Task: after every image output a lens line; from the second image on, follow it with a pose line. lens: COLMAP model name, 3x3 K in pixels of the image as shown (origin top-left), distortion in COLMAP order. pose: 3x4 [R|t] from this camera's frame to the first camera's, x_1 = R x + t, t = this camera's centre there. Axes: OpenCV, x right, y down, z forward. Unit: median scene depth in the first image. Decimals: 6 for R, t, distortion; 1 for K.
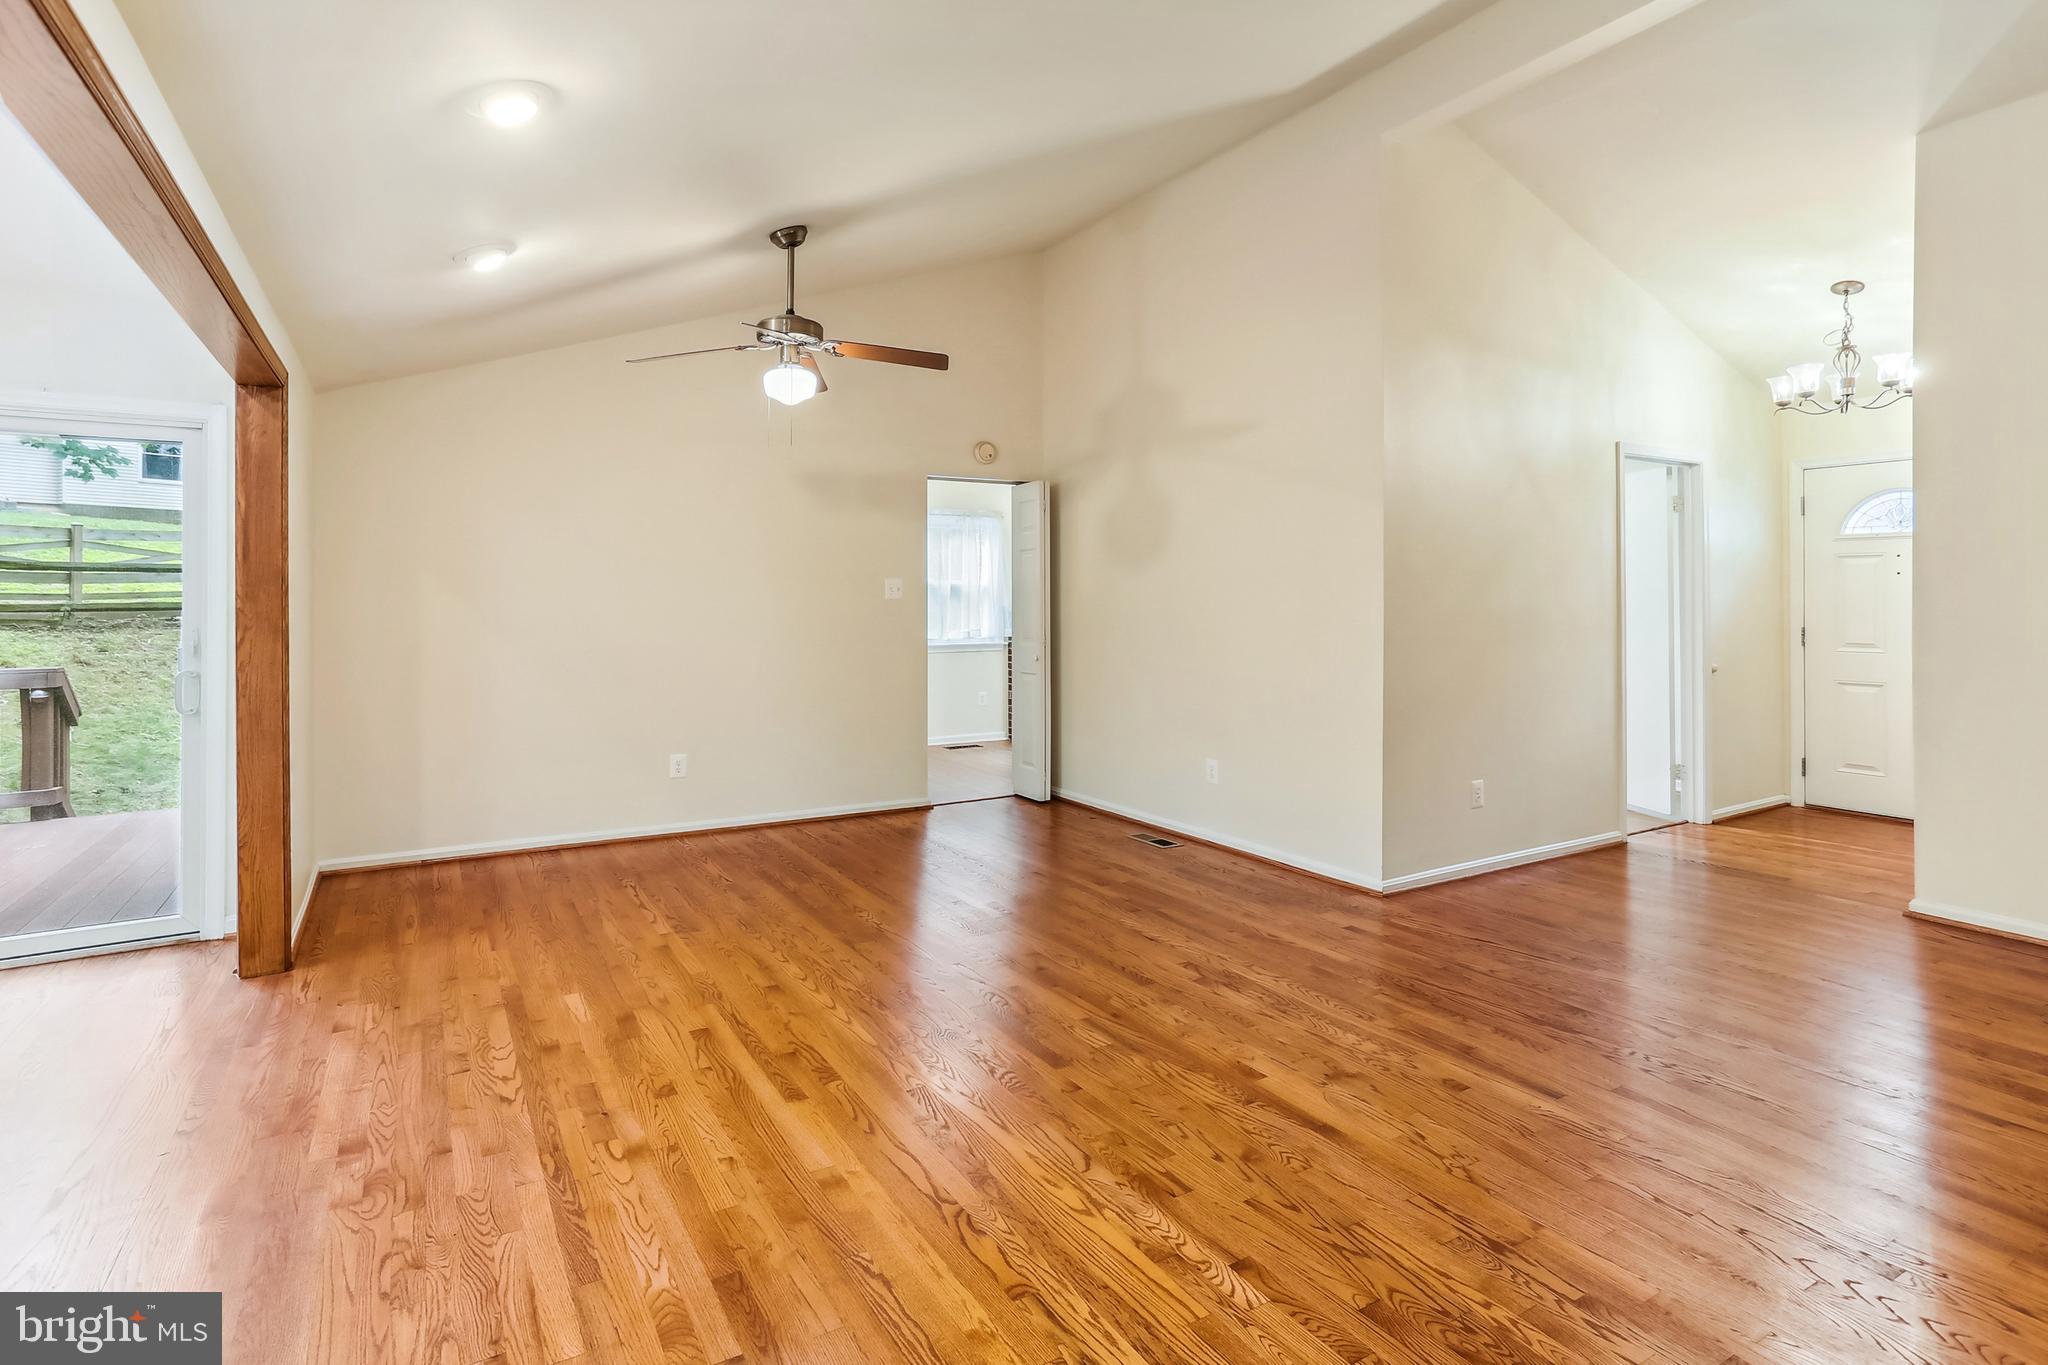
lens RADIAL K [[1048.7, 0, 1019.9], [0, 1048.7, 599.8], [0, 0, 1]] dist [0.000363, 0.000396]
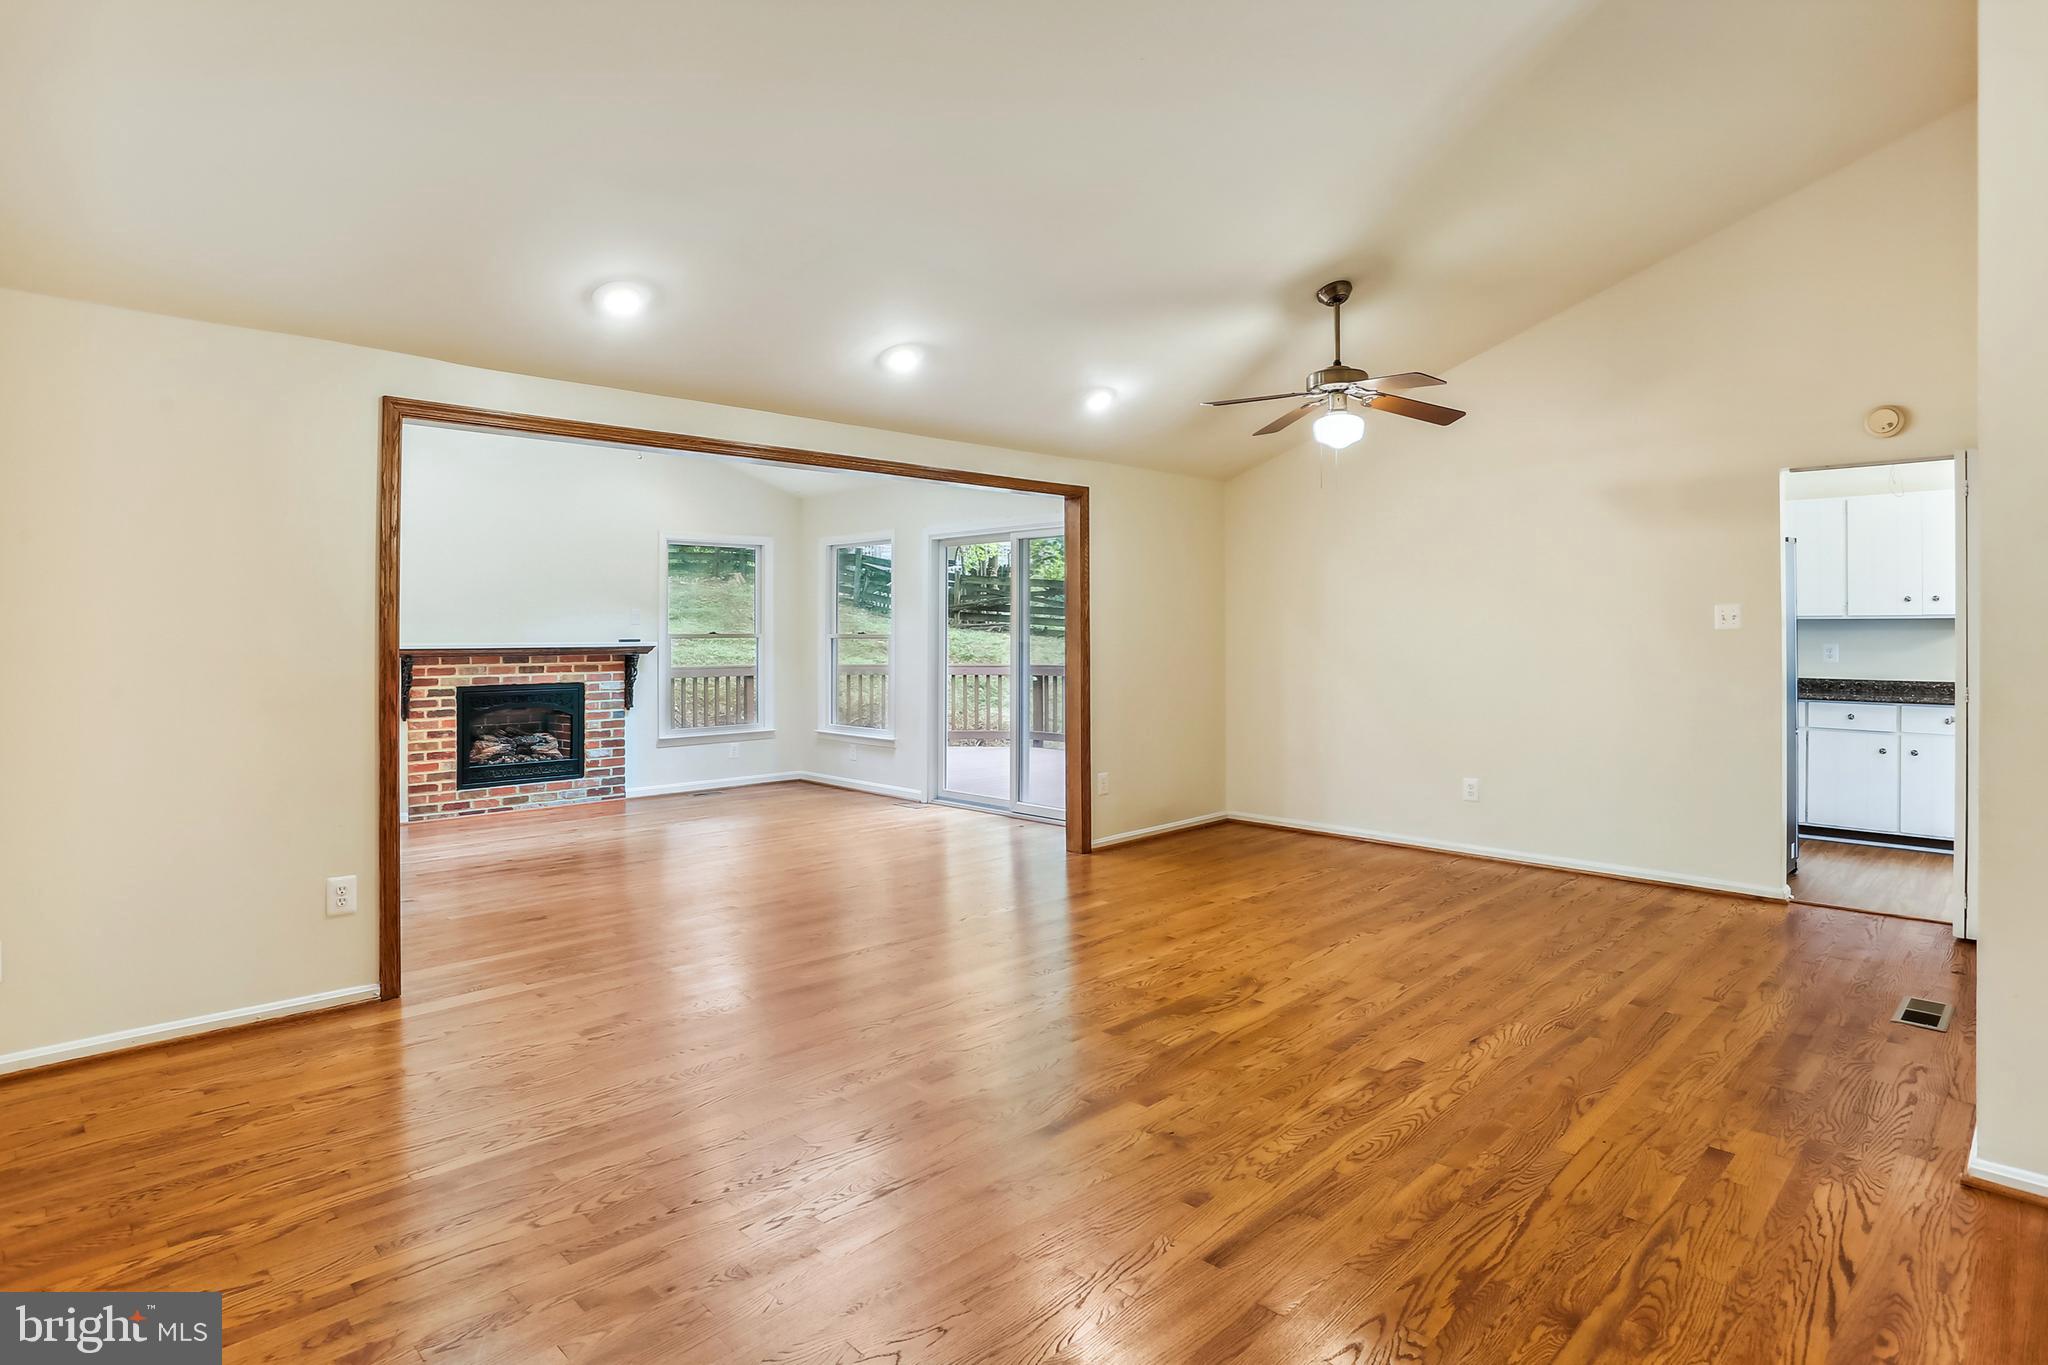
lens RADIAL K [[1057.7, 0, 1025.2], [0, 1057.7, 648.7], [0, 0, 1]] dist [-0.003209, -0.000032]
pose [[0.251467, 0.013711, -0.967769, 0.976878], [0.002750, 0.999885, 0.014881, 0.003155], [0.967862, -0.006403, 0.251401, 0.531821]]
